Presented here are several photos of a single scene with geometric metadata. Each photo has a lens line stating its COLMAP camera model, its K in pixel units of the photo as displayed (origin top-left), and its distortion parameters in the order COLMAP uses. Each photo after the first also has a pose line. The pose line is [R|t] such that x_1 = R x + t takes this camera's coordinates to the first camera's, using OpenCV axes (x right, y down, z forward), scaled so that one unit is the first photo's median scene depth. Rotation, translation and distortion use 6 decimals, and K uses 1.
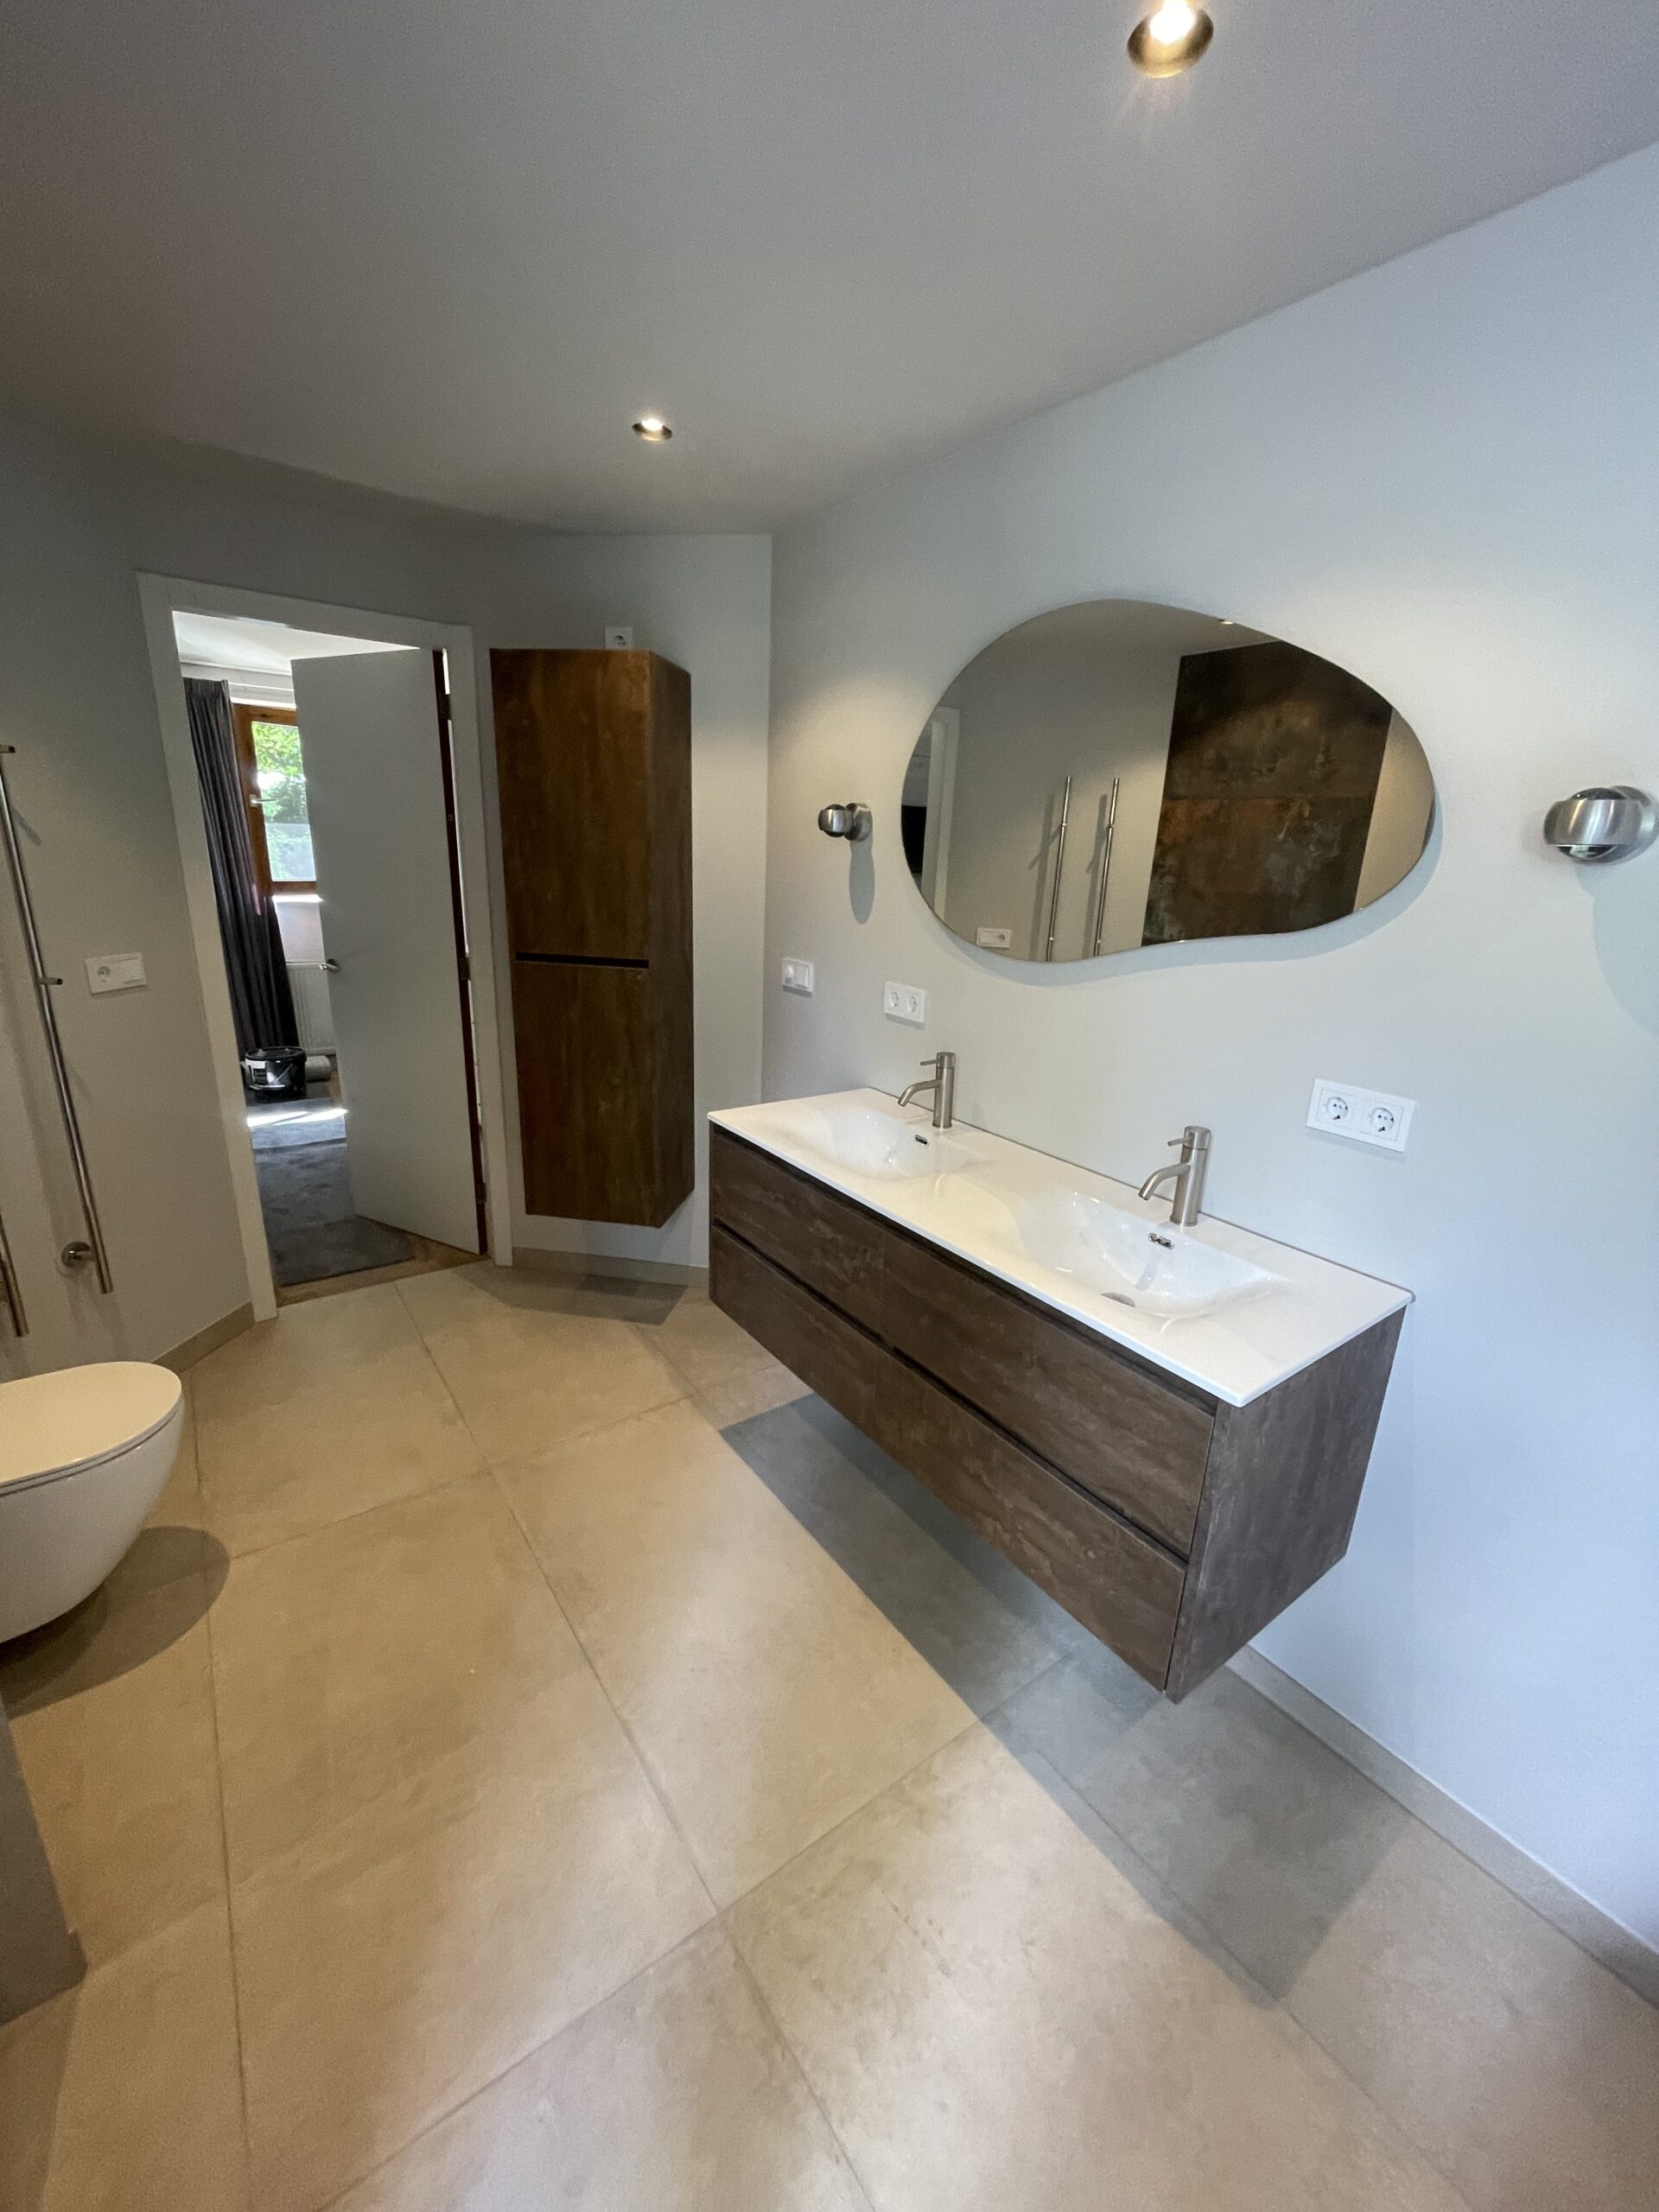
lens RADIAL K [[889.2, 0, 838.4], [0, 889.2, 1105.8], [0, 0, 1]] dist [-0.002768, -0.000727]
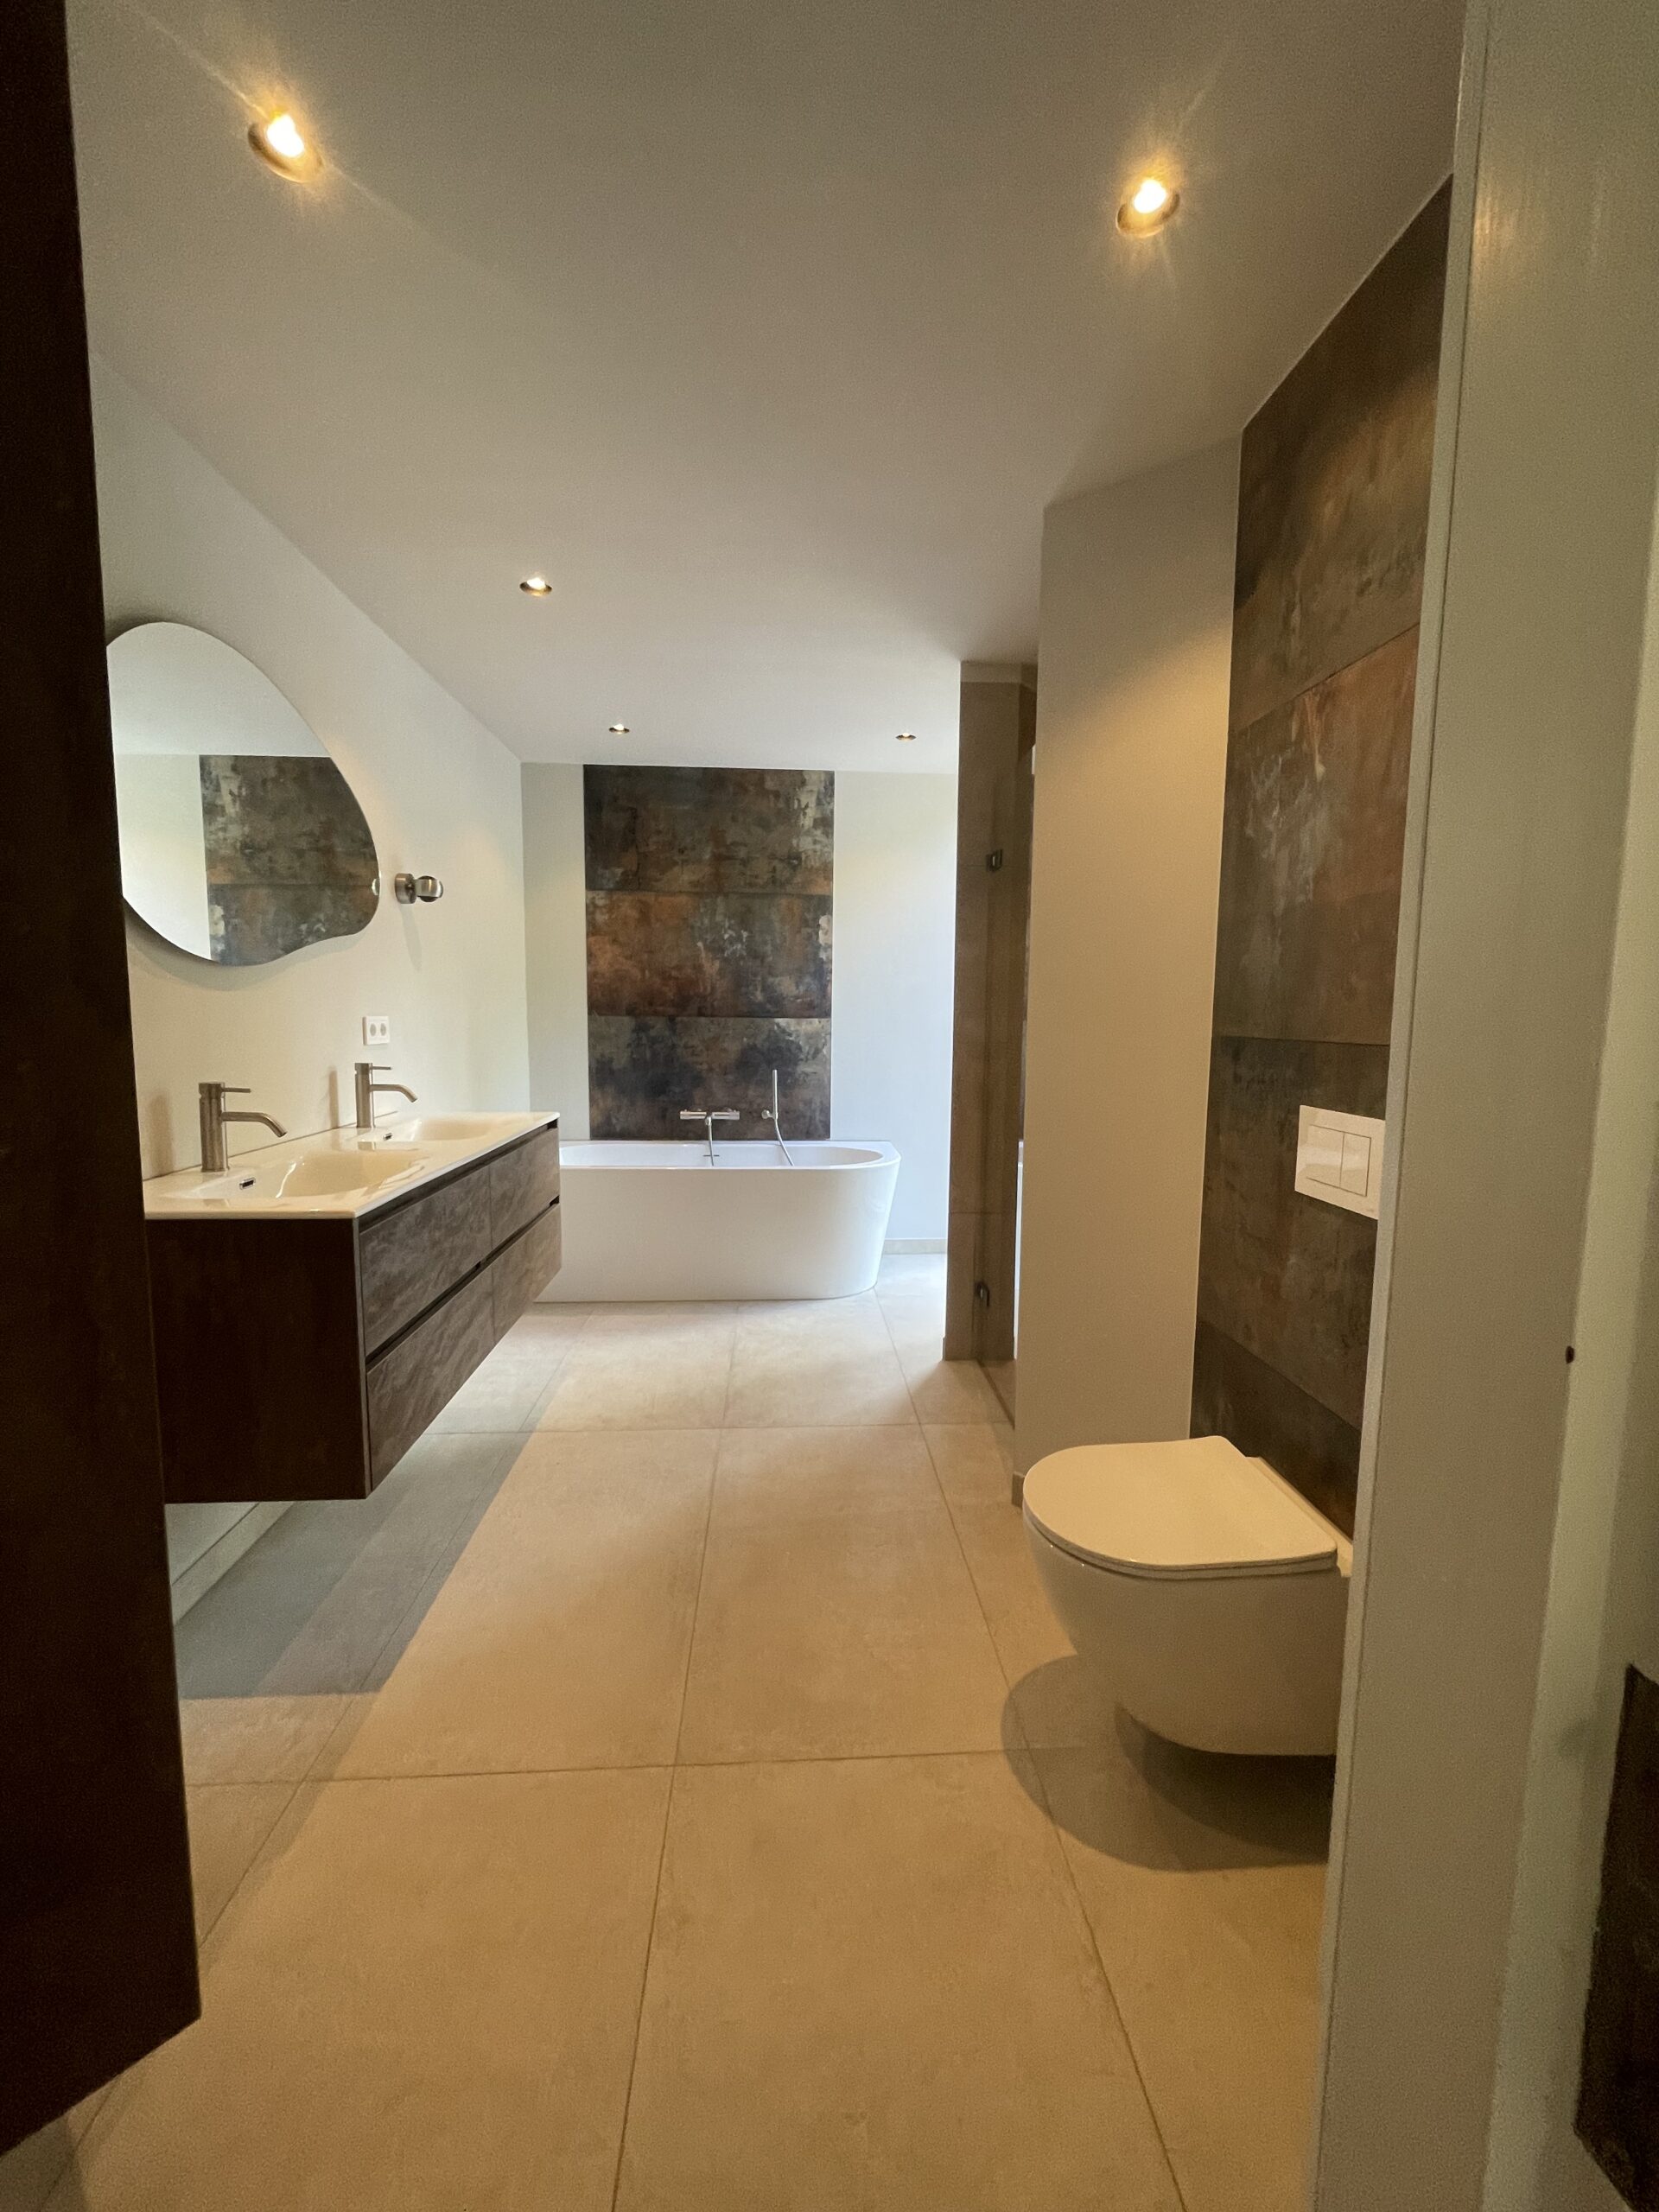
lens RADIAL K [[889.2, 0, 834.0], [0, 889.2, 1103.2], [0, 0, 1]] dist [-0.002768, -0.000727]
pose [[-0.838905, -0.104793, 0.534095, -0.799892], [0.112134, 0.926962, 0.358005, -0.266047], [-0.532602, 0.360222, -0.765882, 1.280734]]
